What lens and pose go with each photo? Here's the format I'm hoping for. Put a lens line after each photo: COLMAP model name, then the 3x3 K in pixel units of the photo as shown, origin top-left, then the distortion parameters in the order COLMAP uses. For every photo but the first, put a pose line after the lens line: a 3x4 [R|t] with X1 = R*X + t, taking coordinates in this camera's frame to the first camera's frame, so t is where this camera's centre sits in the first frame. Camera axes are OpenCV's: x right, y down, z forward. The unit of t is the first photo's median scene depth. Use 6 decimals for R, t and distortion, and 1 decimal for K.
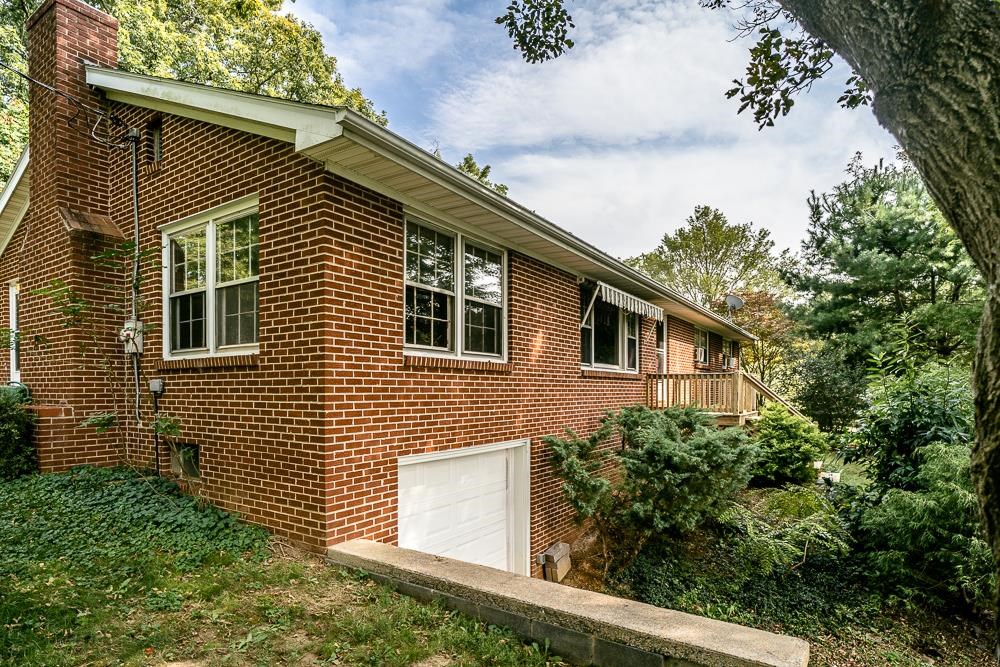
lens RADIAL K [[531.6, 0, 486.3], [0, 531.6, 390.3], [0, 0, 1]] dist [0.002698, 0.000623]
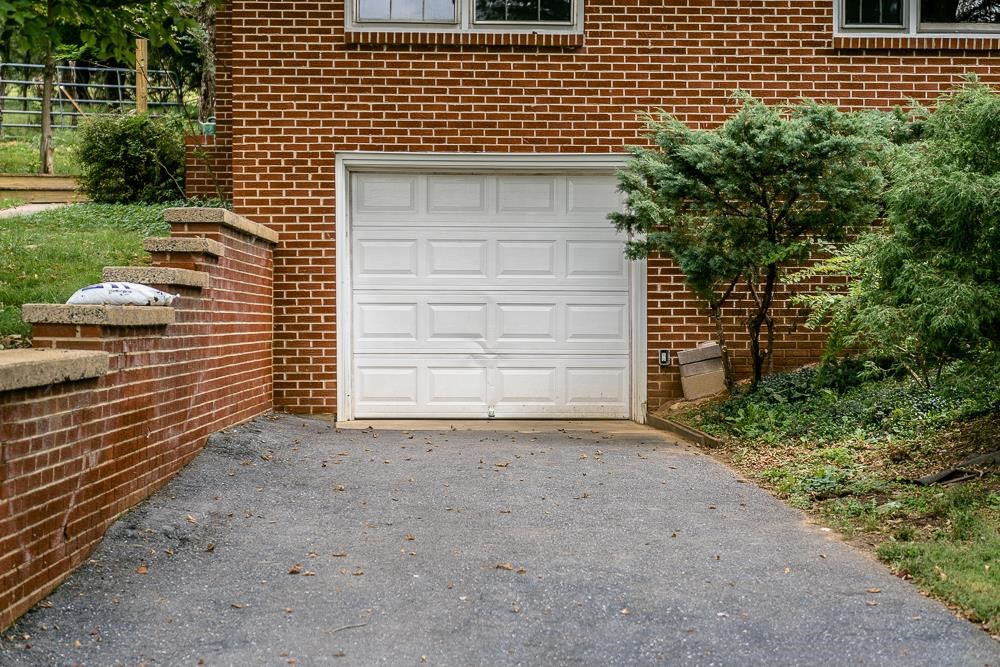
lens RADIAL K [[2020.5, 0, 500.0], [0, 2020.5, 332.2], [0, 0, 1]] dist [0.010295, 0.000000]
pose [[0.595687, 0.012820, -0.803115, 2.257631], [-0.005953, 0.999916, 0.011547, 0.326903], [0.803195, -0.002098, 0.595713, -0.629630]]
